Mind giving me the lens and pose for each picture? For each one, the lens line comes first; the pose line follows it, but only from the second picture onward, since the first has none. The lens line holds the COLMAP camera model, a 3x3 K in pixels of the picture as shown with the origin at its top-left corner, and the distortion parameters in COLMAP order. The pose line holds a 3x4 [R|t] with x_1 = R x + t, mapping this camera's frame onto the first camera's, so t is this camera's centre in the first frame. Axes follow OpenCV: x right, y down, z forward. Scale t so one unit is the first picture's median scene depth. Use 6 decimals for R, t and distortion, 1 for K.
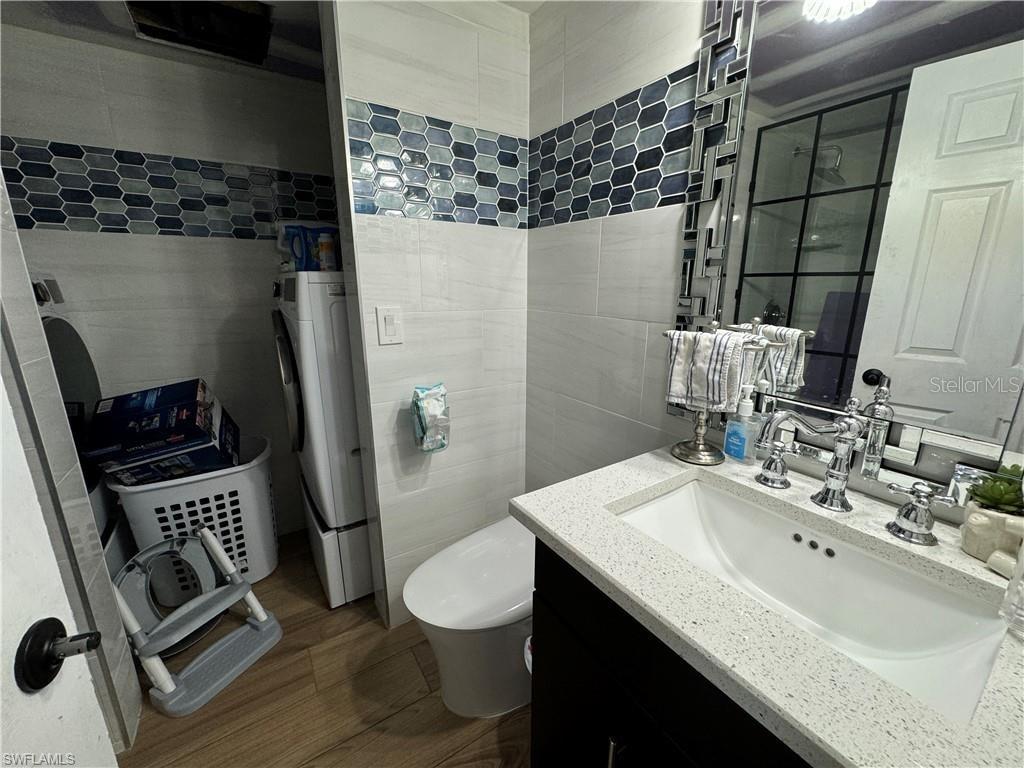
lens RADIAL K [[409.1, 0, 512.8], [0, 409.1, 382.5], [0, 0, 1]] dist [-0.003523, 0.000236]
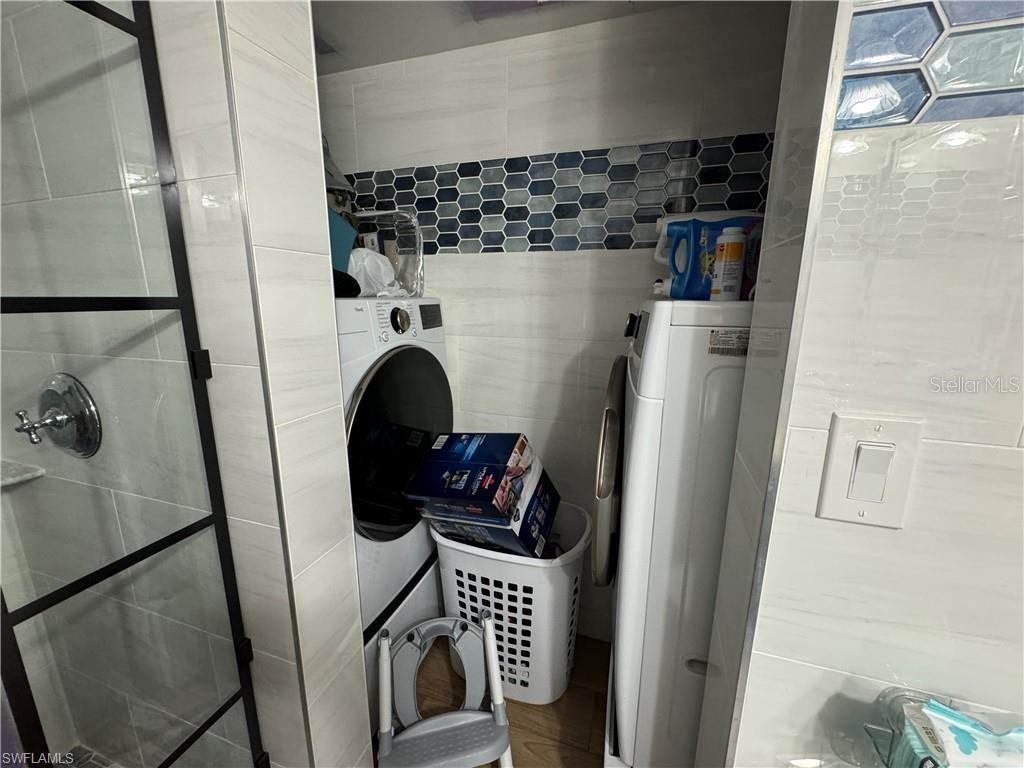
lens RADIAL K [[409.1, 0, 512.6], [0, 409.1, 382.5], [0, 0, 1]] dist [-0.003523, 0.000236]
pose [[0.627597, 0.168807, -0.760017, -0.201579], [-0.191687, 0.979663, 0.059304, -0.142814], [0.754571, 0.108466, 0.647192, 0.464271]]
